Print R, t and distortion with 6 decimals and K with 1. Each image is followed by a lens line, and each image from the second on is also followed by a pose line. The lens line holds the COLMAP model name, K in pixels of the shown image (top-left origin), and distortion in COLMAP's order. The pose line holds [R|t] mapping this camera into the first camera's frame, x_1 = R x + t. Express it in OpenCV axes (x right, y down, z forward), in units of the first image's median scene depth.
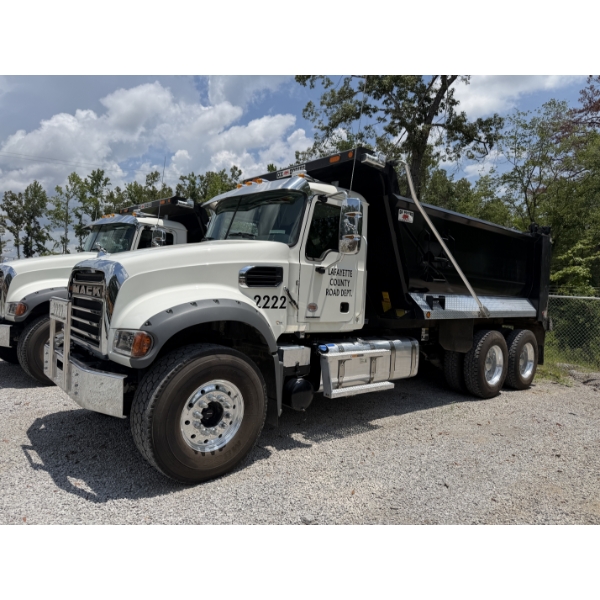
lens RADIAL K [[439.6, 0, 302.3], [0, 439.6, 297.2], [0, 0, 1]] dist [0.021437, -0.005388]
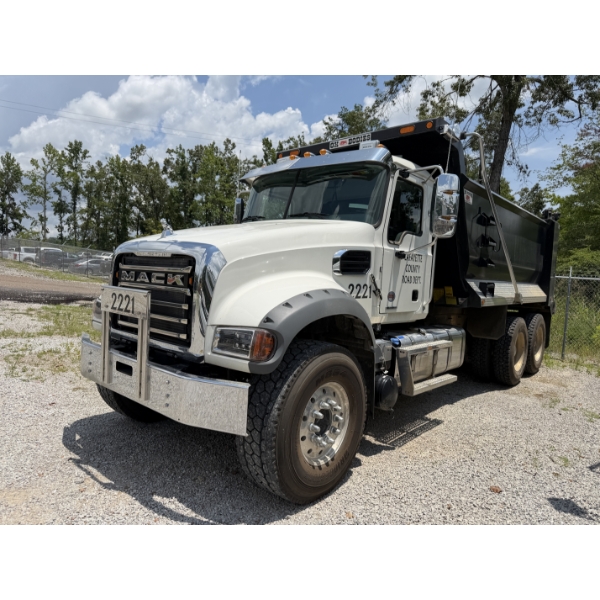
lens RADIAL K [[439.7, 0, 277.5], [0, 439.7, 301.0], [0, 0, 1]] dist [0.008062, 0.002985]
pose [[0.993138, -0.008212, 0.116657, -0.311558], [0.002655, 0.998857, 0.047718, -0.010847], [-0.116915, -0.047081, 0.992025, 0.135347]]
